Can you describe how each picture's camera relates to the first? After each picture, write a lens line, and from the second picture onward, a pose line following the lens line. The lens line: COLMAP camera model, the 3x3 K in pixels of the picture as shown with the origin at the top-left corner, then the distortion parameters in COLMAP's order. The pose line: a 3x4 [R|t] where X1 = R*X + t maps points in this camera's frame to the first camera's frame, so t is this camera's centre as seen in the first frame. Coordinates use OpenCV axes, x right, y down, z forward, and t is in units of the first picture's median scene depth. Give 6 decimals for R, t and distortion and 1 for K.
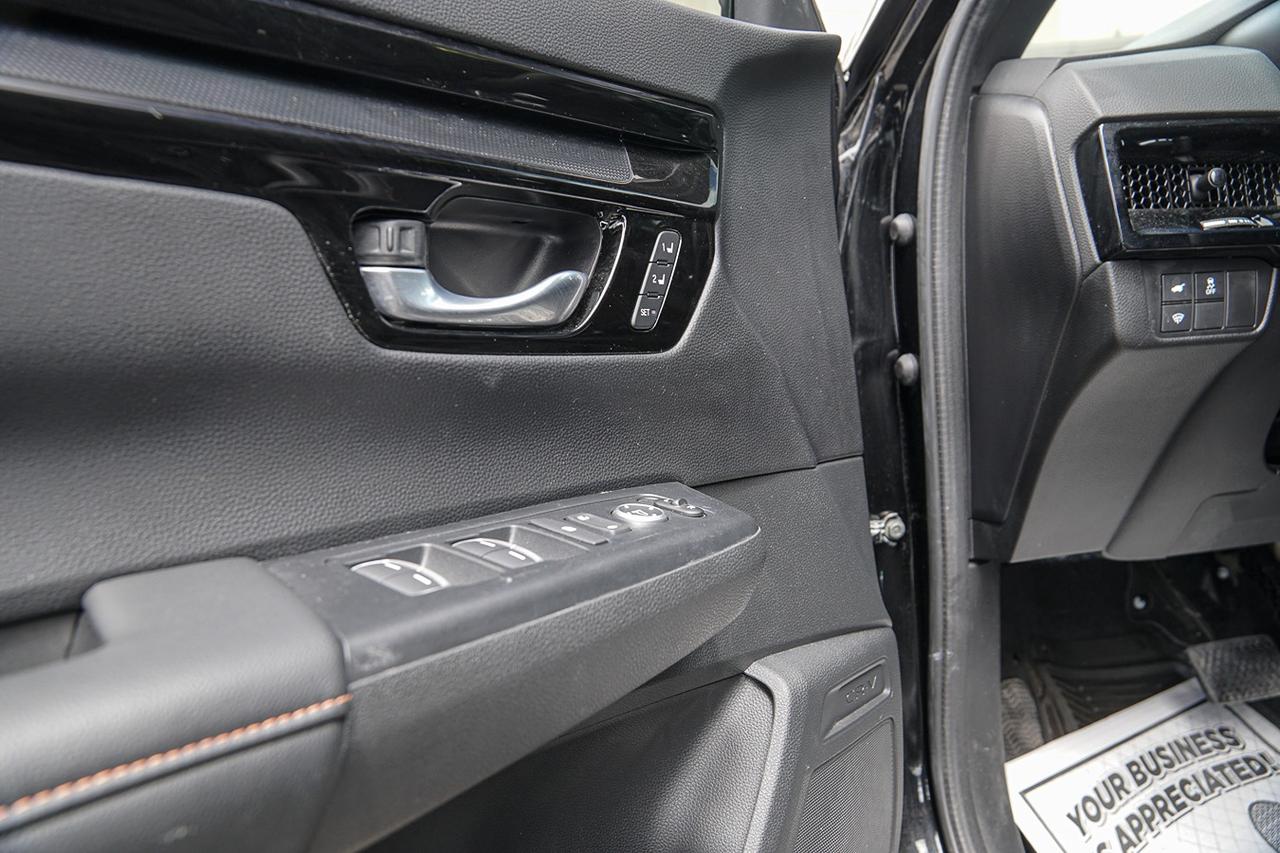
lens RADIAL K [[1001.2, 0, 633.1], [0, 1001.2, 425.5], [0, 0, 1]] dist [-0.128762, 0.098075]
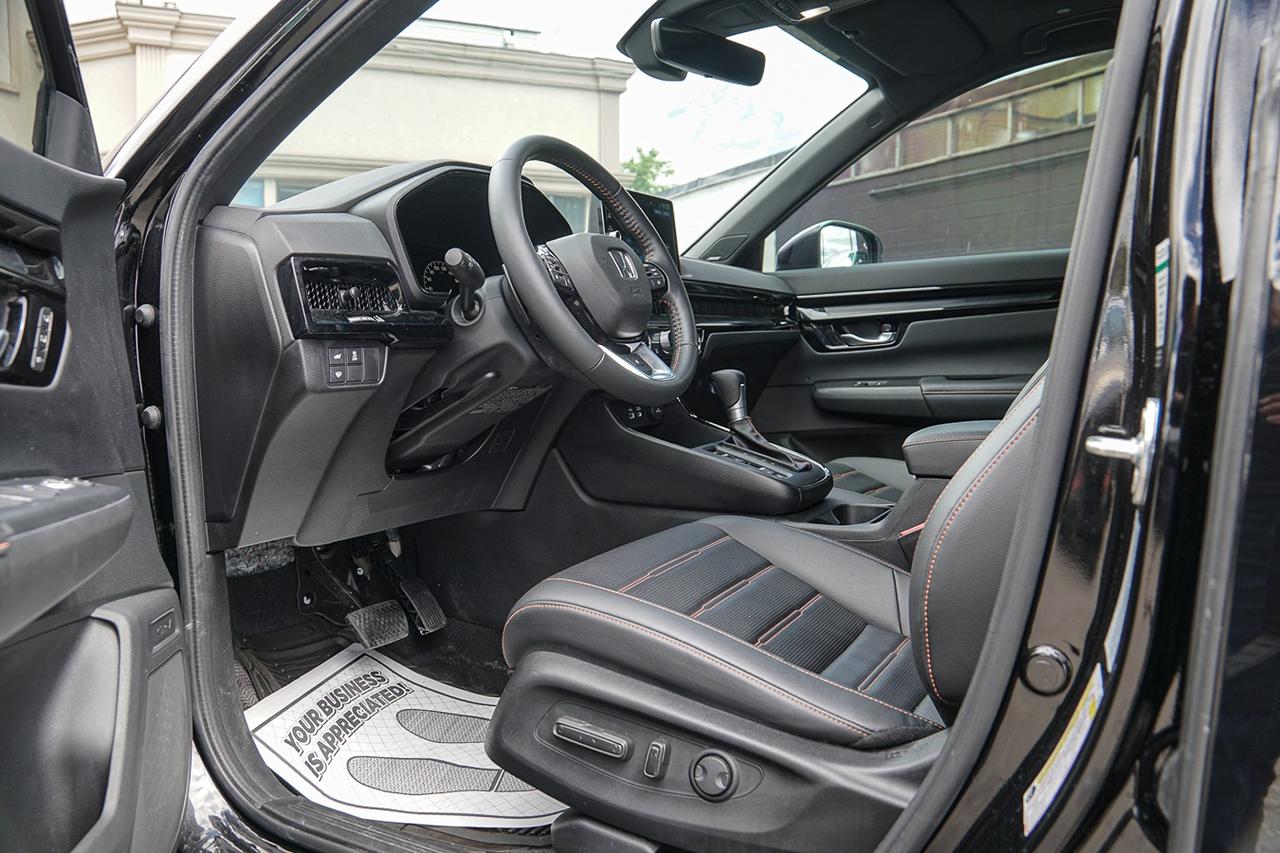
lens RADIAL K [[1001.2, 0, 642.3], [0, 1001.2, 427.6], [0, 0, 1]] dist [-0.128762, 0.098075]
pose [[0.651602, -0.022149, 0.758238, -0.316123], [0.092709, 0.994406, -0.050623, 0.092923], [-0.752875, 0.103282, 0.650010, -0.397482]]
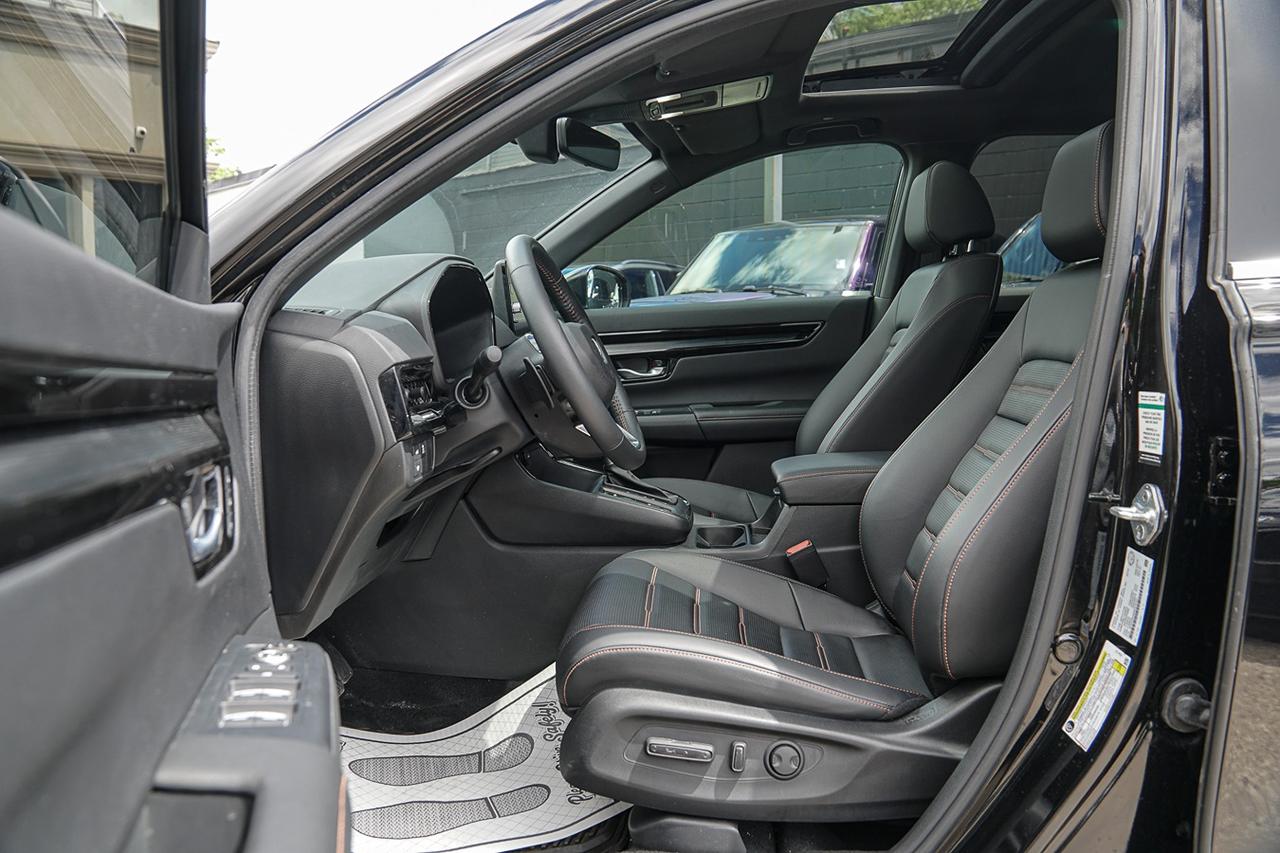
lens RADIAL K [[1001.2, 0, 635.2], [0, 1001.2, 425.8], [0, 0, 1]] dist [-0.128762, 0.098075]
pose [[0.277672, -0.057374, 0.958961, -0.900805], [0.149649, 0.988613, 0.015817, -0.126591], [-0.948949, 0.139116, 0.283096, 0.053319]]
